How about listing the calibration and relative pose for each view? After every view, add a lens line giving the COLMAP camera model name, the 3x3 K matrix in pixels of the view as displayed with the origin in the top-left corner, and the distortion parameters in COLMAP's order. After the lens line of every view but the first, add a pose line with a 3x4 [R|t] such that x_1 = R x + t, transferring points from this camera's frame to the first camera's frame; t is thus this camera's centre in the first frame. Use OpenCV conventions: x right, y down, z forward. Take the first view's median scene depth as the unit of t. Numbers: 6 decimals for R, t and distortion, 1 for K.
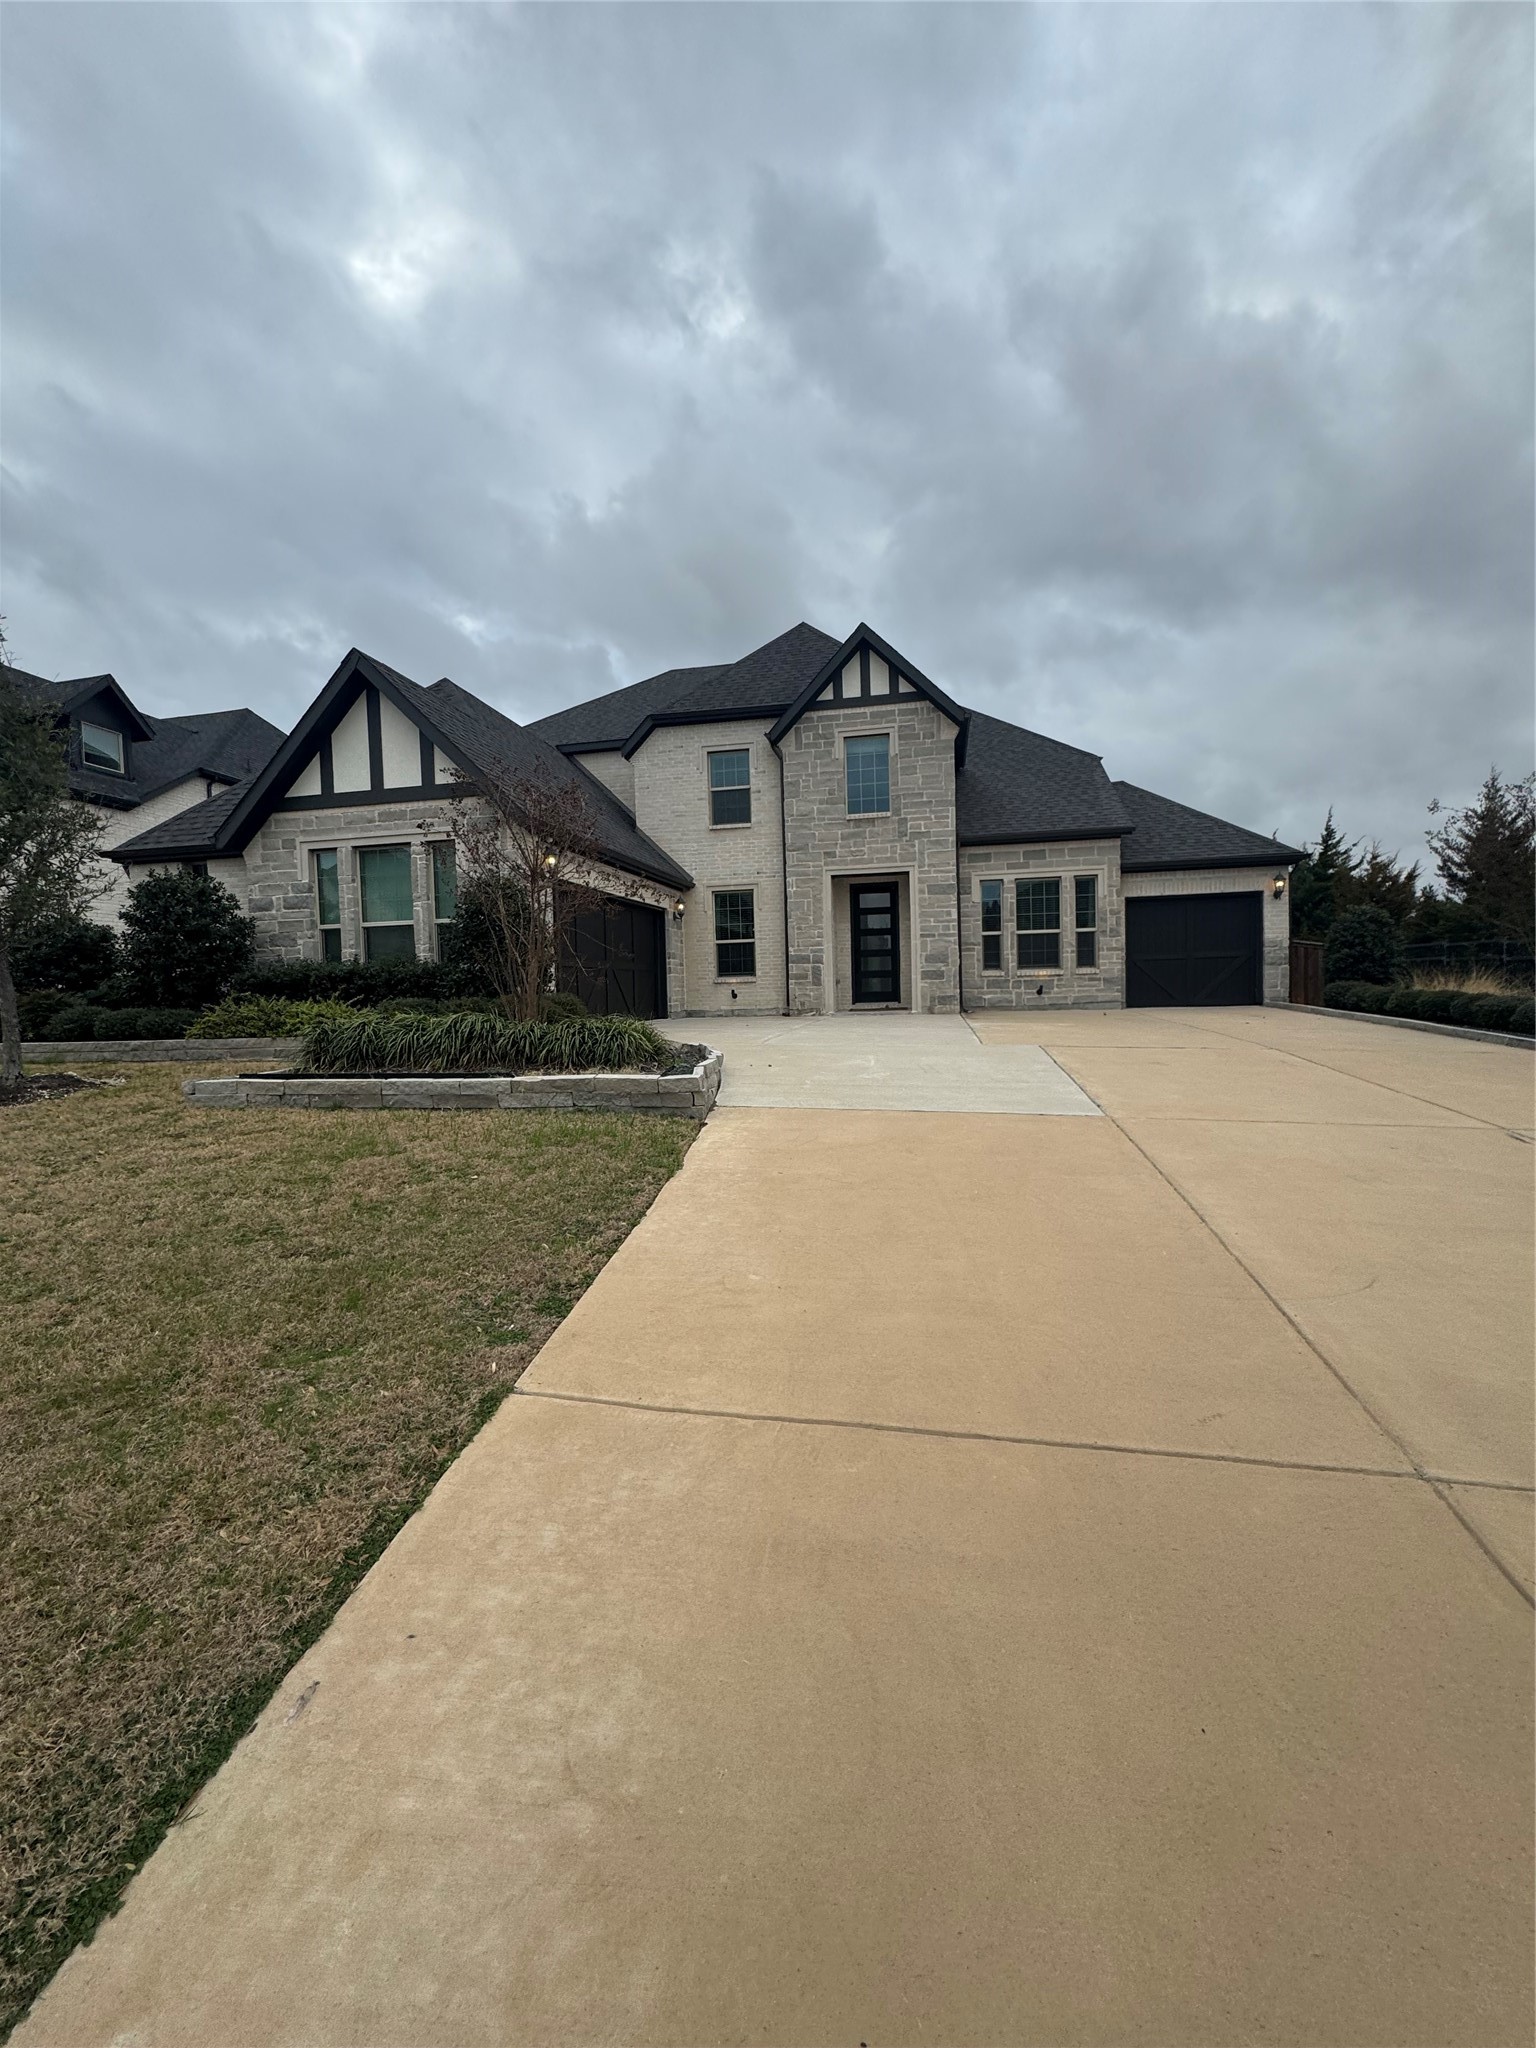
lens RADIAL K [[820.0, 0, 760.3], [0, 820.0, 1016.4], [0, 0, 1]] dist [0.001201, 0.001043]
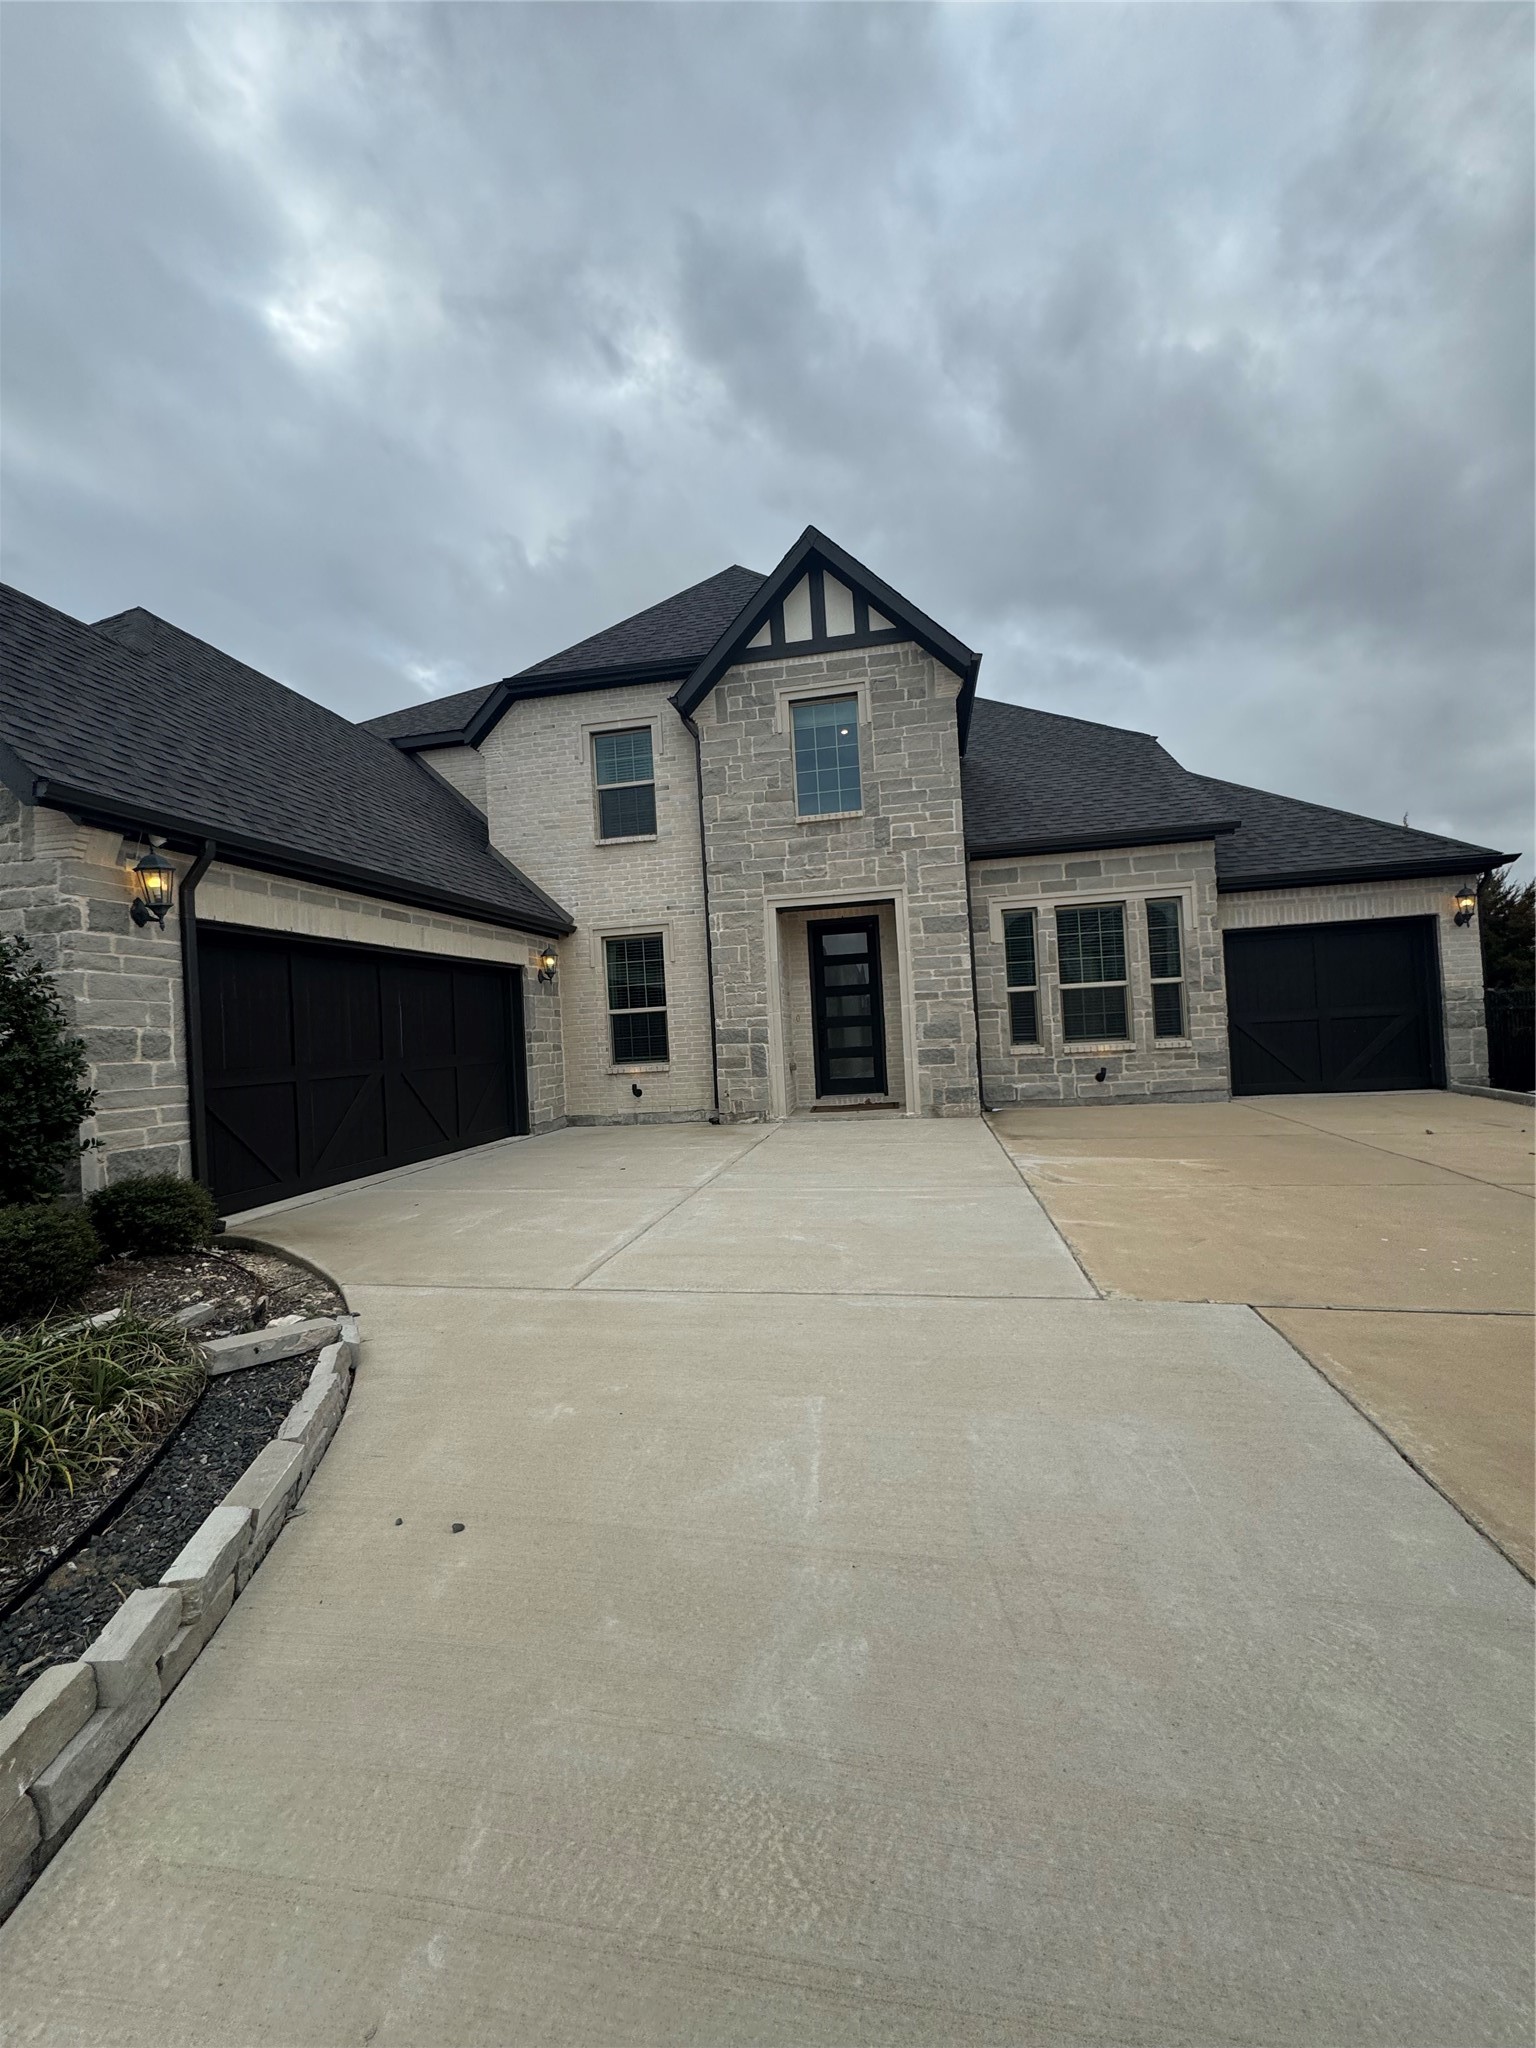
lens RADIAL K [[820.0, 0, 771.6], [0, 820.0, 1027.4], [0, 0, 1]] dist [0.001201, 0.001043]
pose [[0.997238, -0.030922, 0.067532, 0.033060], [0.034039, 0.998384, -0.045503, -0.044298], [-0.066016, 0.047676, 0.996679, 0.333111]]
